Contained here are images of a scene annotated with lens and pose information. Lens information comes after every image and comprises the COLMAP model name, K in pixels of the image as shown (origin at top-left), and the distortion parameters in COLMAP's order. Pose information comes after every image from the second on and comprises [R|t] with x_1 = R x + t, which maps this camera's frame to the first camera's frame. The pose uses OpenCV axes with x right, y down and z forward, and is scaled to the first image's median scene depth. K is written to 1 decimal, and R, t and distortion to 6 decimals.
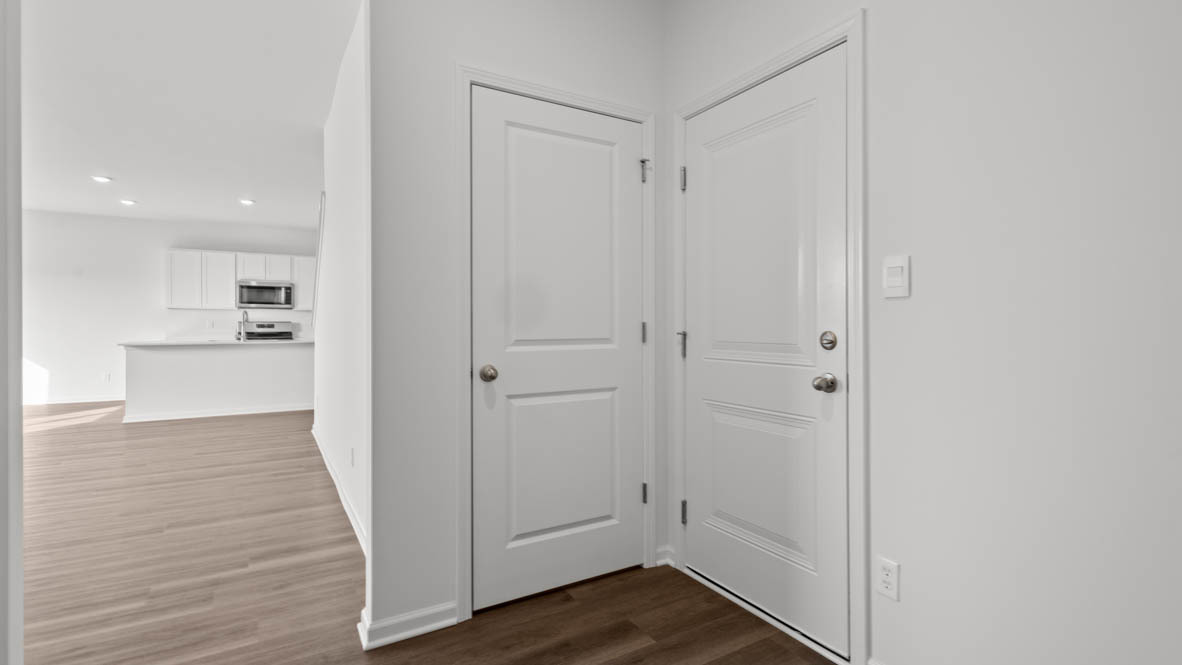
lens RADIAL K [[539.6, 0, 591.0], [0, 539.6, 332.5], [0, 0, 1]] dist [-0.001189, -0.000513]
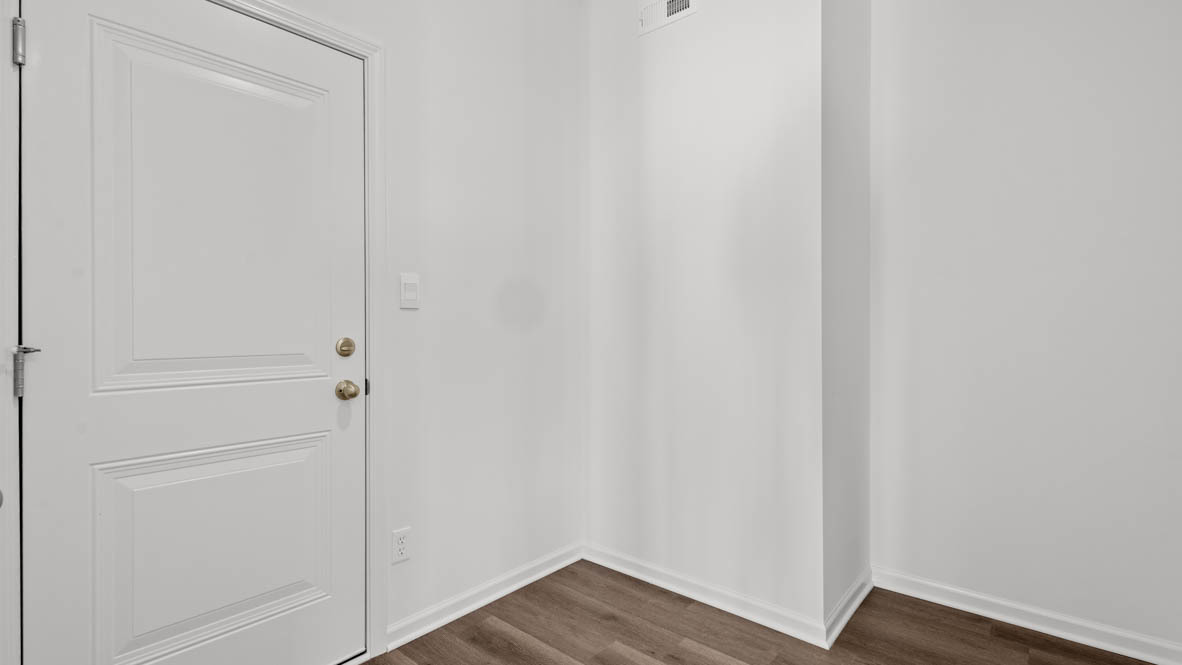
lens RADIAL K [[539.6, 0, 591.0], [0, 539.6, 332.5], [0, 0, 1]] dist [-0.001189, -0.000513]
pose [[-0.322226, -0.005323, 0.946648, -0.635000], [0.015177, 0.999827, 0.010788, -0.015979], [-0.946541, 0.017843, -0.322089, 0.888033]]
